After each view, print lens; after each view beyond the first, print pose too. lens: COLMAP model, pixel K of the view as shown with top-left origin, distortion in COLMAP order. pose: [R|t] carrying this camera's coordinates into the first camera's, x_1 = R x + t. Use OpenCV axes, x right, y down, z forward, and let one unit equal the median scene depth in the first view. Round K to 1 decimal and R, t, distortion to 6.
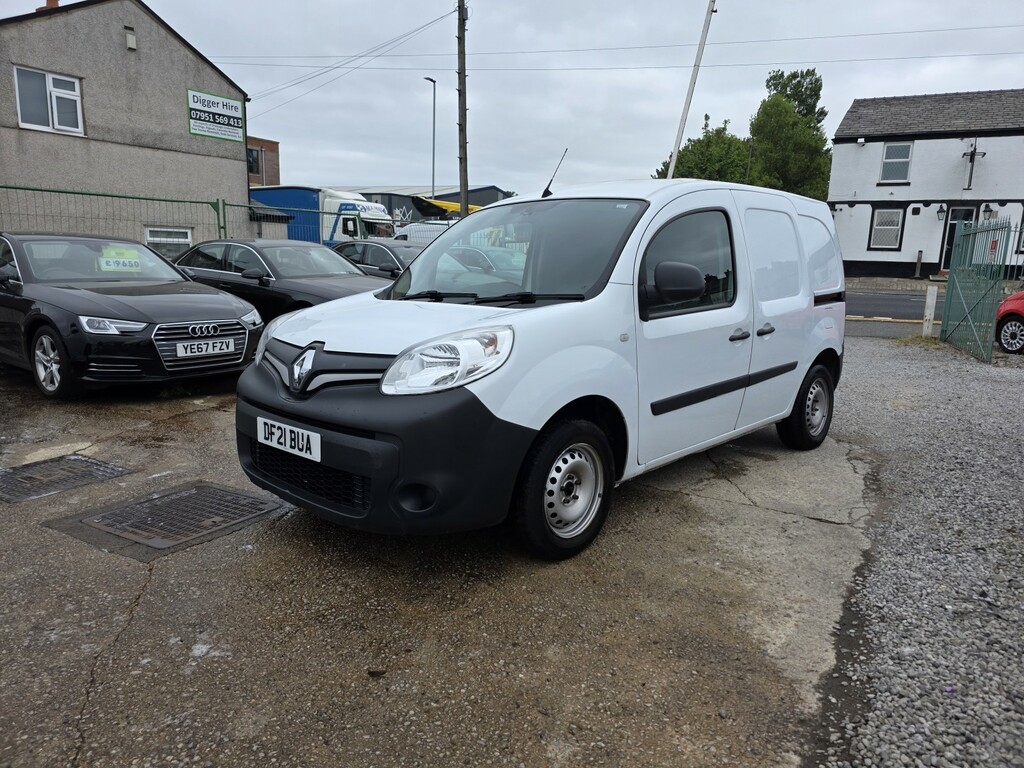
lens RADIAL K [[685.2, 0, 509.8], [0, 685.2, 375.2], [0, 0, 1]] dist [0.053147, -0.049690]
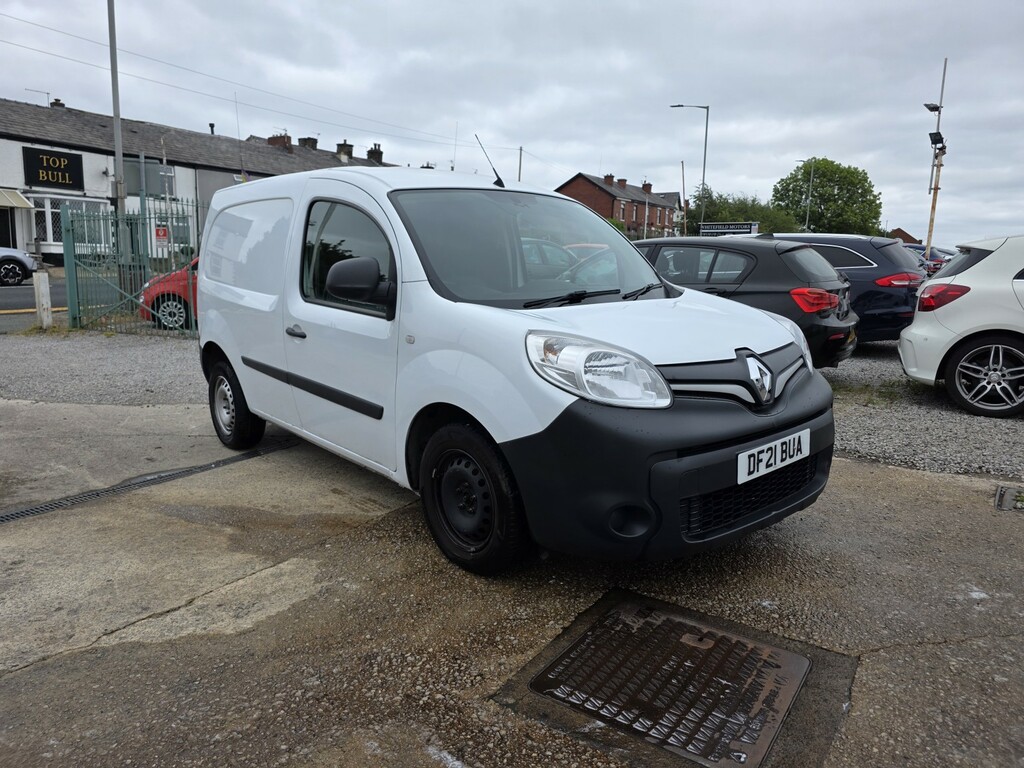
lens RADIAL K [[685.2, 0, 501.6], [0, 685.2, 381.1], [0, 0, 1]] dist [0.053147, -0.049690]
pose [[0.090942, -0.190027, 0.977558, -0.208645], [0.156112, 0.972210, 0.174464, -0.037202], [-0.983544, 0.136743, 0.118080, 0.209574]]
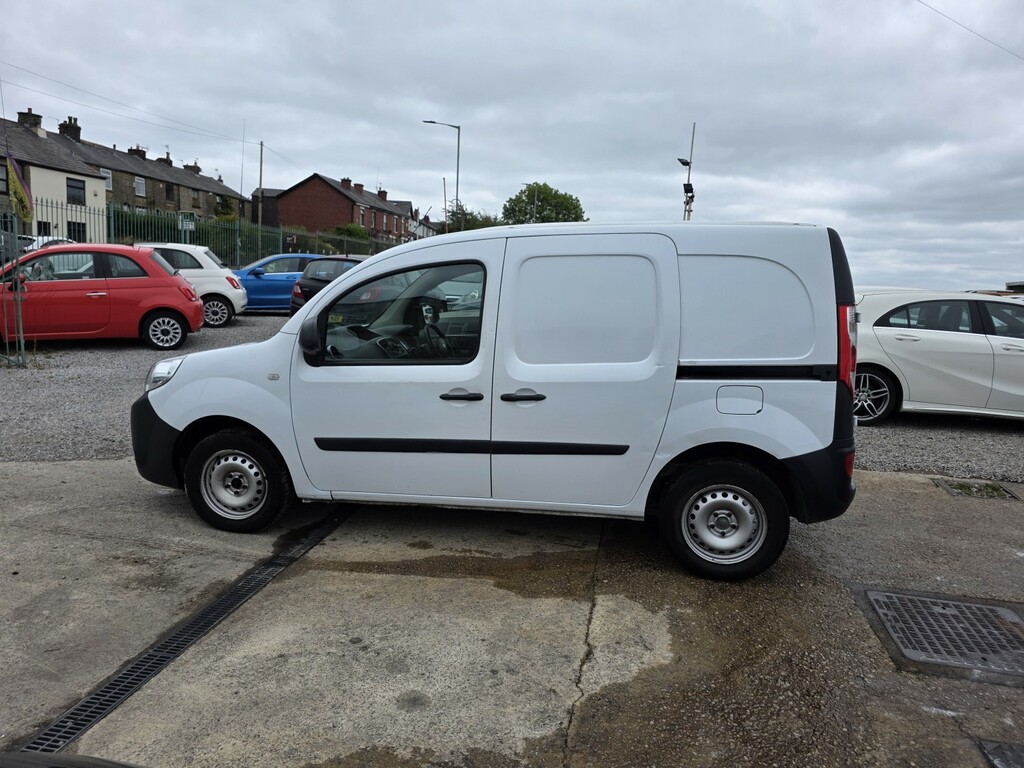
lens RADIAL K [[685.2, 0, 509.9], [0, 685.2, 397.1], [0, 0, 1]] dist [0.053147, -0.049690]
pose [[-0.306980, -0.201986, 0.930035, -0.216626], [0.101595, 0.964680, 0.243044, -0.078748], [-0.946278, 0.169097, -0.275617, 0.362037]]
